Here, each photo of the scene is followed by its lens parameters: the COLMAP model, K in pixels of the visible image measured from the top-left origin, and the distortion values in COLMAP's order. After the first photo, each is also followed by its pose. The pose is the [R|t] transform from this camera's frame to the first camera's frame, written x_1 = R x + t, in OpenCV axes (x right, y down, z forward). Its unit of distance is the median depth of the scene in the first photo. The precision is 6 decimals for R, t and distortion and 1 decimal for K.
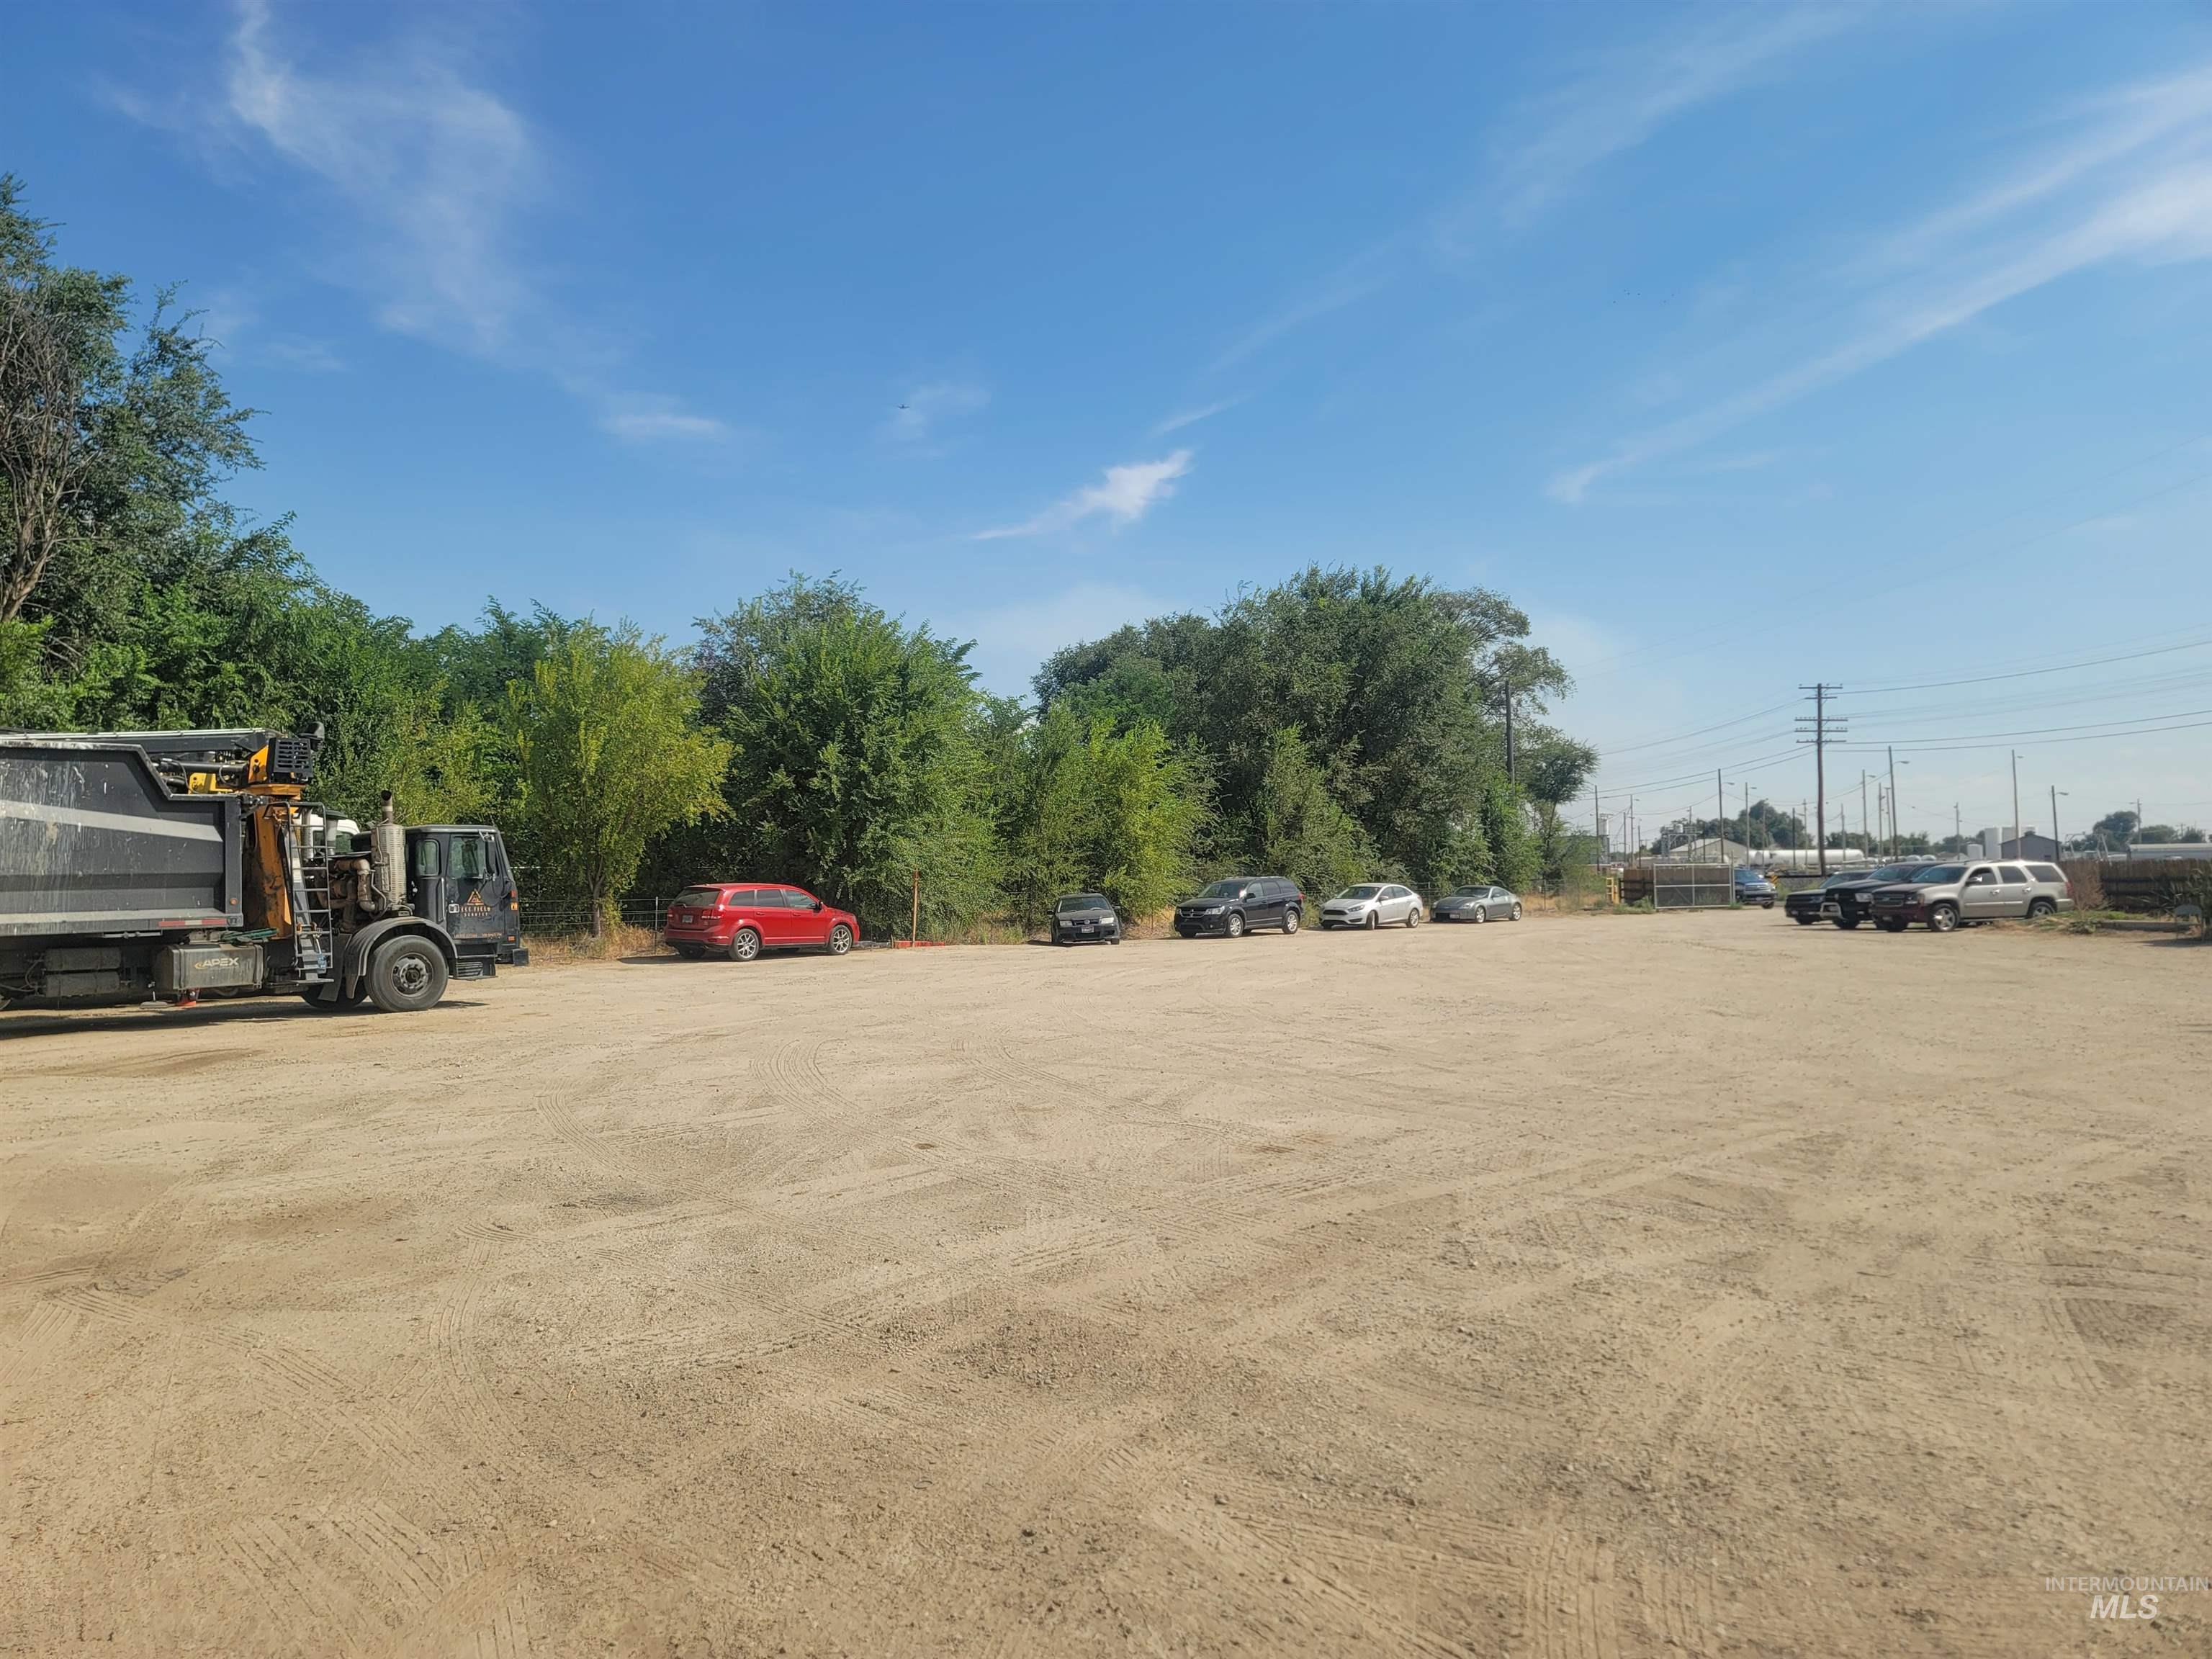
lens RADIAL K [[1566.7, 0, 1101.3], [0, 1566.7, 829.0], [0, 0, 1]] dist [0.062015, -0.075670]
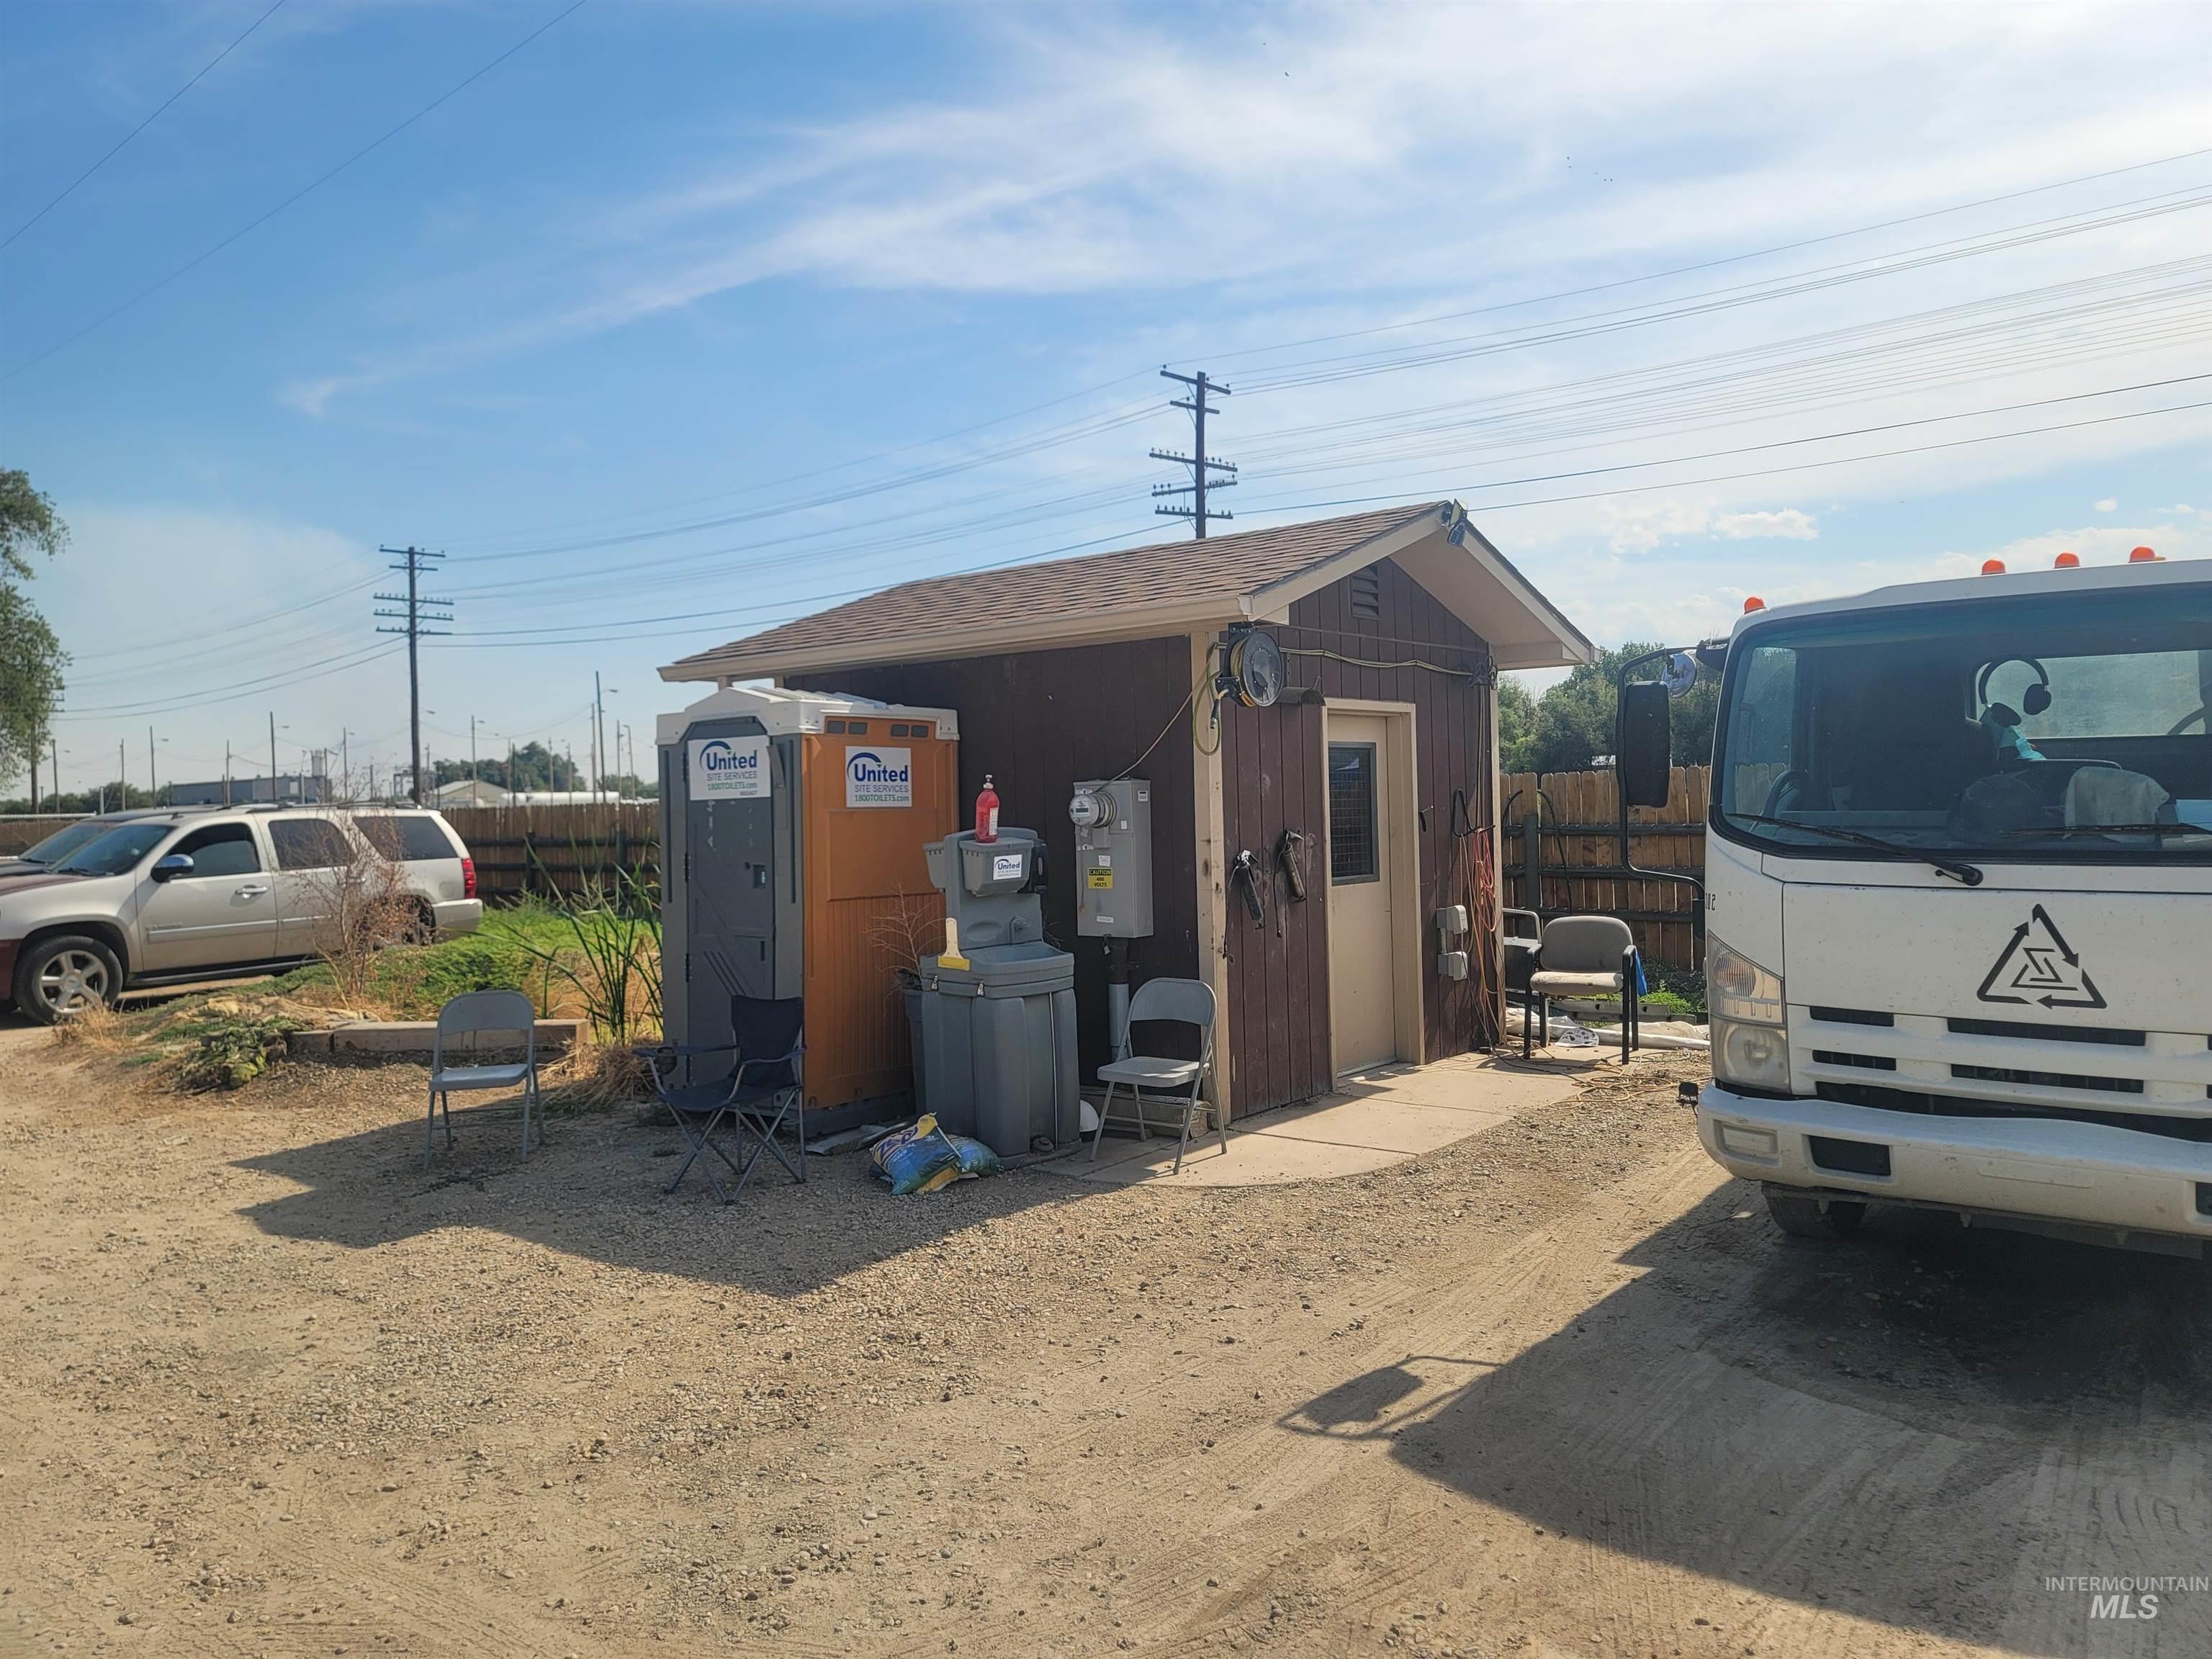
lens RADIAL K [[1566.7, 0, 1101.1], [0, 1566.7, 831.2], [0, 0, 1]] dist [0.062015, -0.075670]
pose [[0.750413, -0.021552, 0.660617, 1.531148], [-0.002926, 0.999350, 0.035927, 0.038982], [-0.660962, -0.028893, 0.749863, 1.958505]]
